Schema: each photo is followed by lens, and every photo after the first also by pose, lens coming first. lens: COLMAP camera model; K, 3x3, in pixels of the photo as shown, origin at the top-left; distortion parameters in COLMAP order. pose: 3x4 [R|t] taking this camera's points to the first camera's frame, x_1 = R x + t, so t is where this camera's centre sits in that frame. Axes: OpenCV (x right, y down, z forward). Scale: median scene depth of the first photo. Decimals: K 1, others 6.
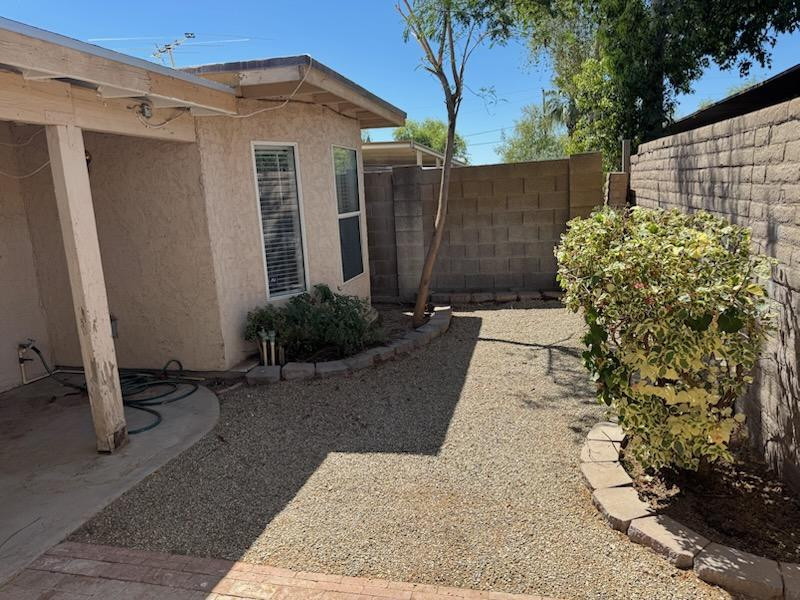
lens RADIAL K [[572.4, 0, 400.5], [0, 572.4, 299.4], [0, 0, 1]] dist [0.027389, -0.057426]
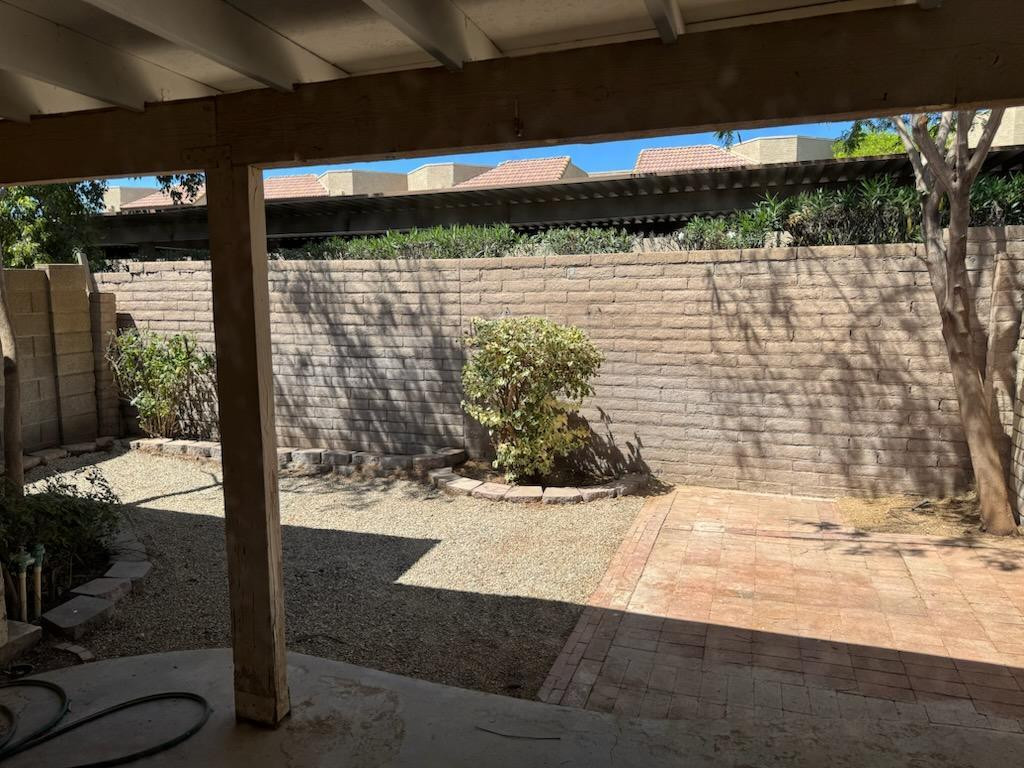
lens RADIAL K [[732.7, 0, 511.5], [0, 732.7, 385.2], [0, 0, 1]] dist [0.027389, -0.057426]
pose [[0.089989, -0.081958, 0.992565, -1.365461], [0.189136, 0.979879, 0.063763, -0.087779], [-0.977819, 0.181991, 0.103679, 0.701383]]
